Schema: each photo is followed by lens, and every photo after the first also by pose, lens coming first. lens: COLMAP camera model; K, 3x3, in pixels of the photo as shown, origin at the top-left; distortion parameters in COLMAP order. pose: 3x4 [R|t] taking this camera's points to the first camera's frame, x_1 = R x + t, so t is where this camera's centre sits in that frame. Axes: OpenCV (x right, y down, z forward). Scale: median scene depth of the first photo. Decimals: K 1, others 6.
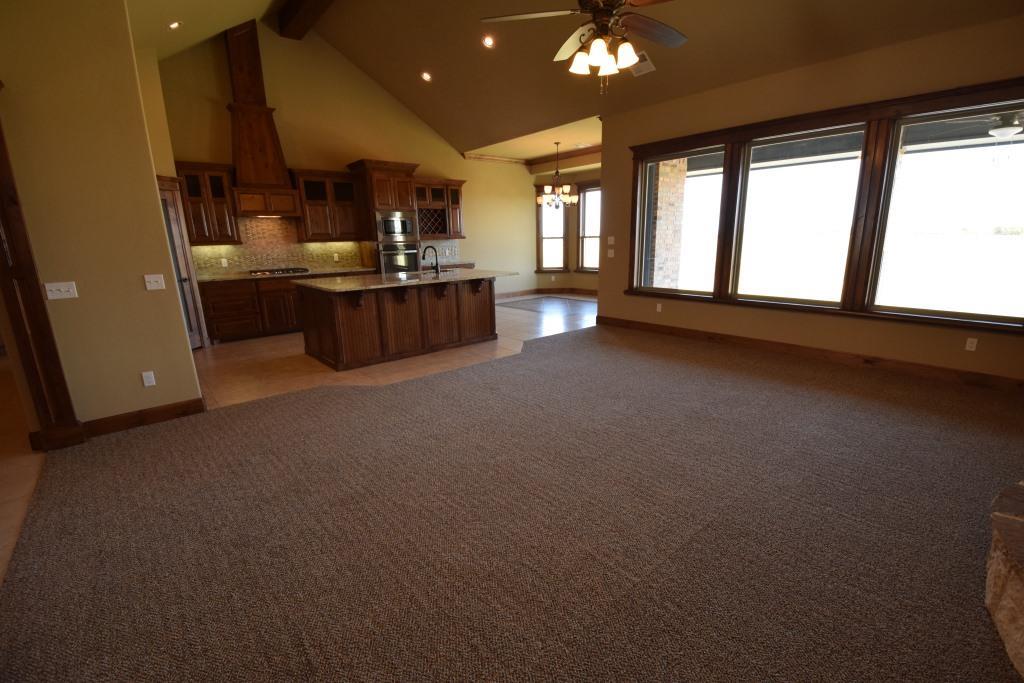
lens RADIAL K [[447.6, 0, 511.9], [0, 447.6, 348.6], [0, 0, 1]] dist [0.017624, -0.023732]
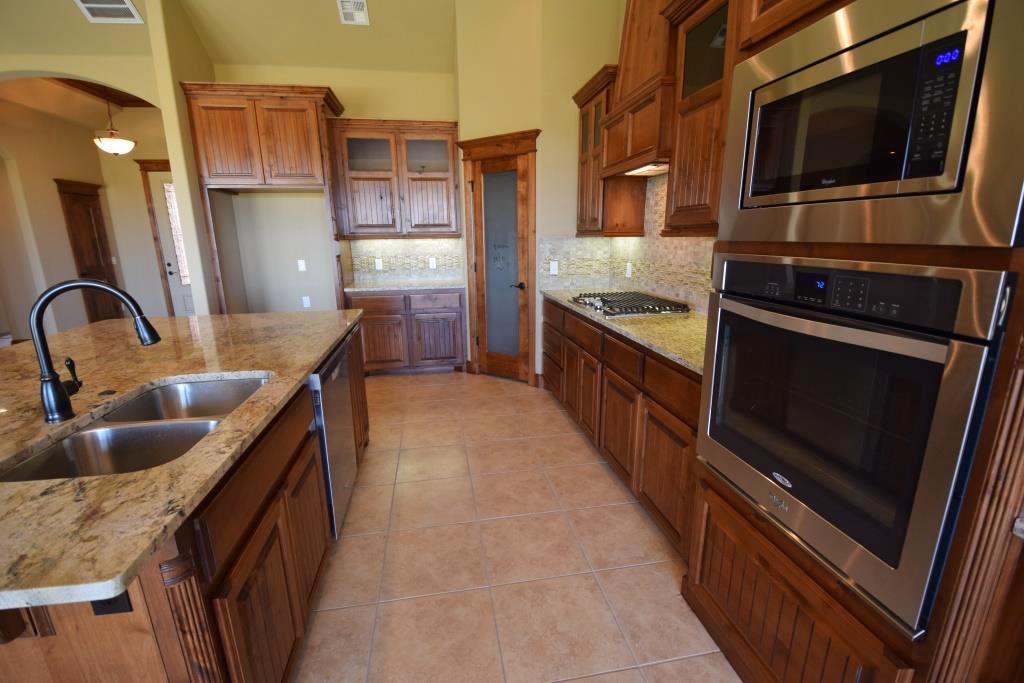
lens RADIAL K [[447.6, 0, 511.9], [0, 447.6, 348.6], [0, 0, 1]] dist [0.017624, -0.023732]
pose [[-0.498770, 0.241914, -0.832290, -0.096770], [-0.185067, 0.908389, 0.374939, -0.265163], [0.846746, 0.341037, -0.408307, 1.071023]]
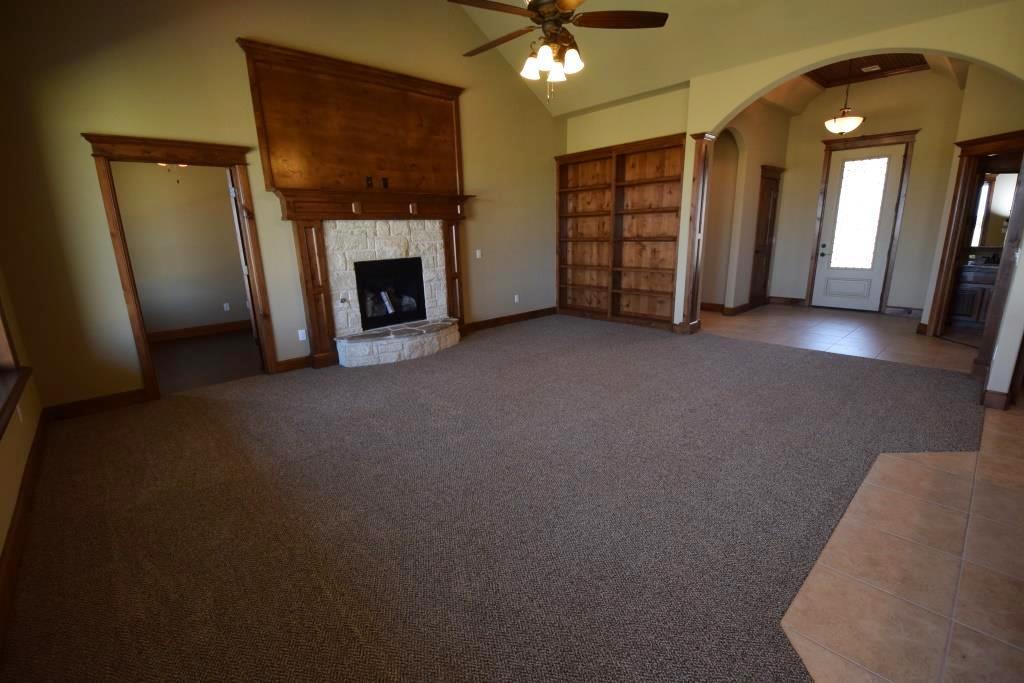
lens RADIAL K [[447.6, 0, 511.9], [0, 447.6, 348.6], [0, 0, 1]] dist [0.017624, -0.023732]
pose [[-0.997500, 0.062088, -0.033735, 0.146063], [0.038154, 0.875105, 0.482427, -0.224682], [0.059475, 0.479934, -0.875286, 0.885953]]
